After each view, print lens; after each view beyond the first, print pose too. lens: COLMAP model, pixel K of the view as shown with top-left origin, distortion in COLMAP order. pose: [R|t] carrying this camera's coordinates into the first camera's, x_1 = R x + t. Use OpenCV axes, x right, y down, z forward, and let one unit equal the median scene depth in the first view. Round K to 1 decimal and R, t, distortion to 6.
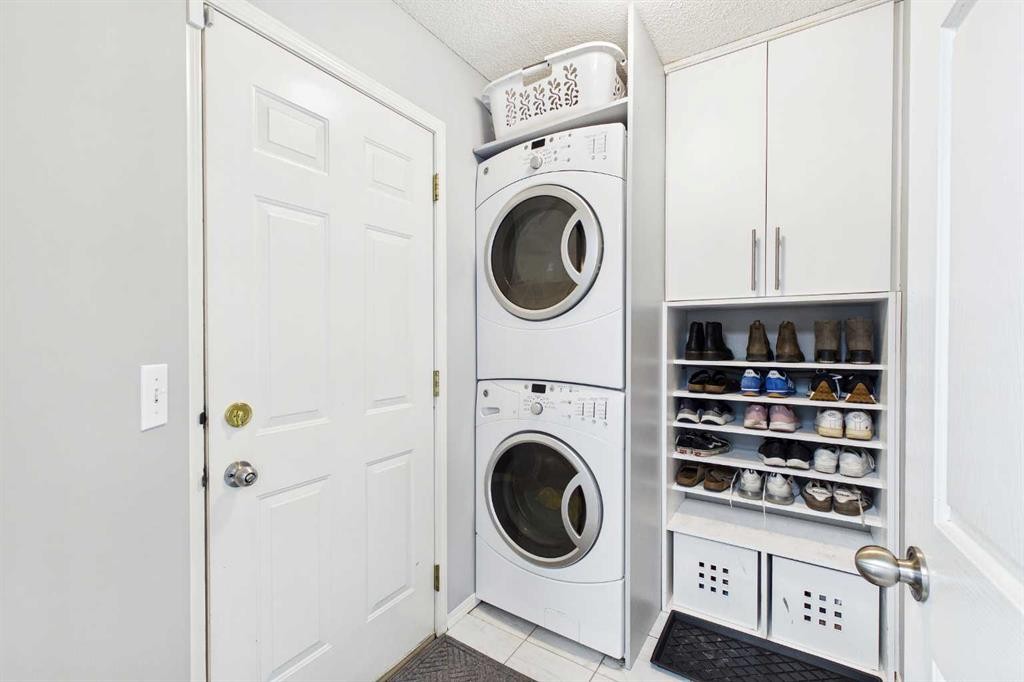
lens RADIAL K [[431.6, 0, 512.5], [0, 431.6, 346.8], [0, 0, 1]] dist [-0.000047, -0.000265]
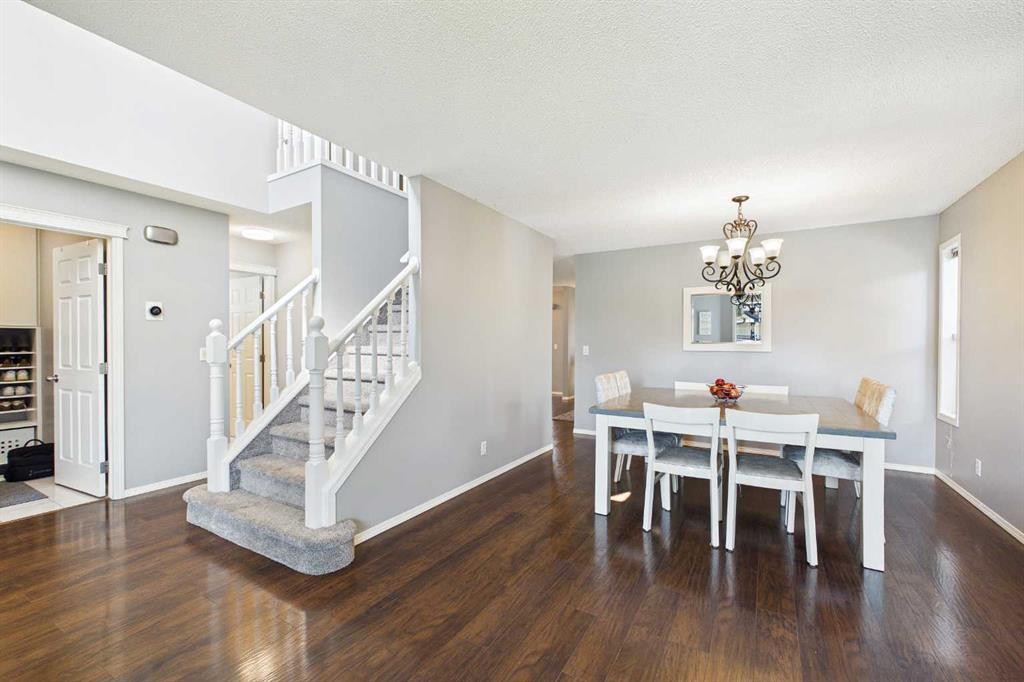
lens RADIAL K [[431.6, 0, 512.5], [0, 431.6, 346.8], [0, 0, 1]] dist [-0.000047, -0.000265]
pose [[-0.047058, -0.008920, 0.998852, -1.988305], [0.009946, 0.999906, 0.009398, 0.012858], [-0.998843, 0.010377, -0.046965, -1.883544]]
